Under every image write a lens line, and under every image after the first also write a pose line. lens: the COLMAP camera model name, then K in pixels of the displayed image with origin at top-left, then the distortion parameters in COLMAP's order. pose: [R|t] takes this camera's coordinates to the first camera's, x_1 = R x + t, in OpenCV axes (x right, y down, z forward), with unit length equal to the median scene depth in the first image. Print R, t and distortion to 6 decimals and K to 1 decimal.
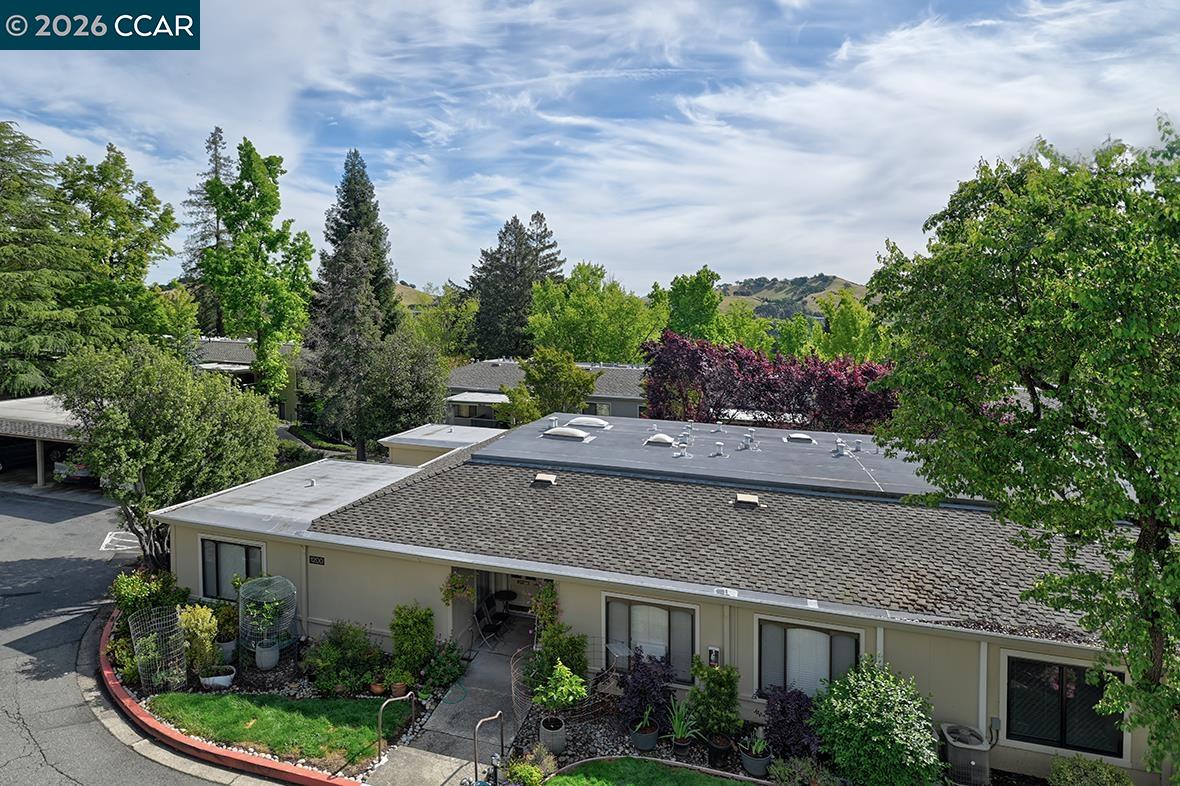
lens RADIAL K [[652.1, 0, 557.0], [0, 652.1, 354.6], [0, 0, 1]] dist [0.007418, -0.007659]
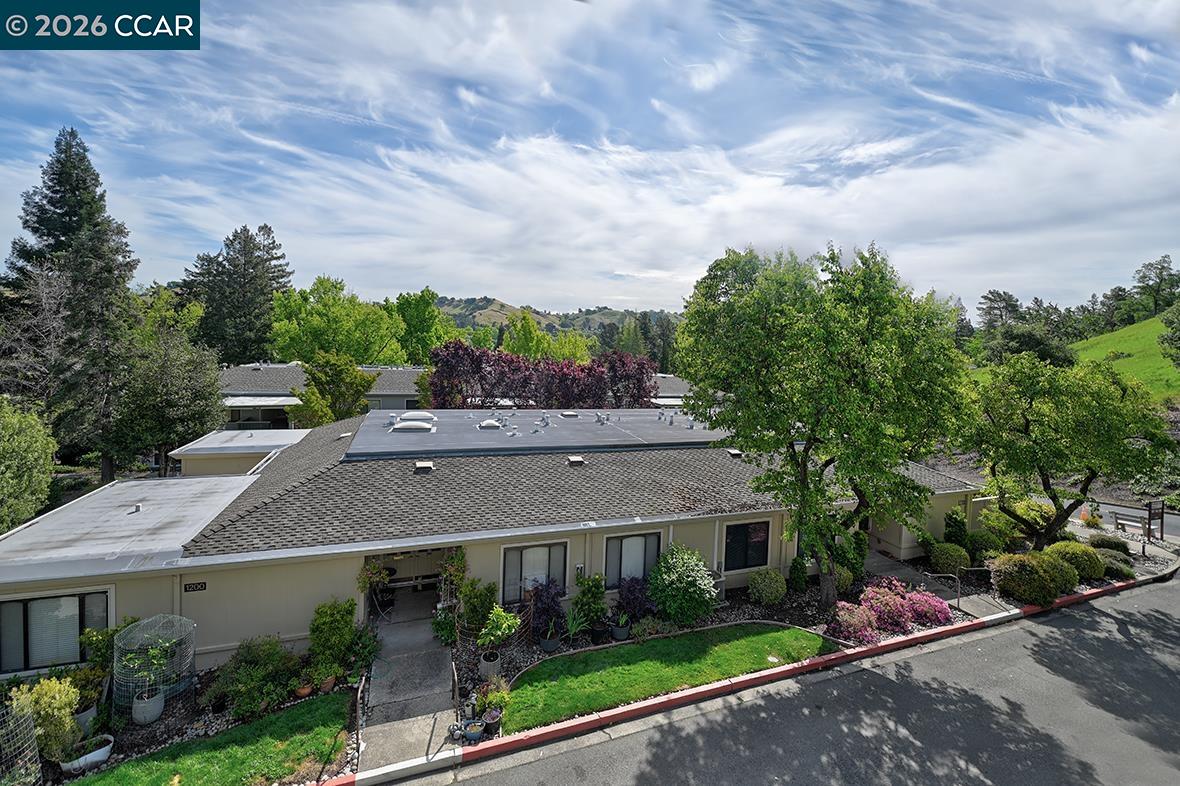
lens RADIAL K [[502.4, 0, 571.3], [0, 502.4, 348.3], [0, 0, 1]] dist [-0.001270, -0.000247]
pose [[0.806262, -0.003756, 0.591546, -0.176170], [0.008923, 0.999943, -0.005813, -0.009369], [-0.591491, 0.009966, 0.806250, 0.046145]]
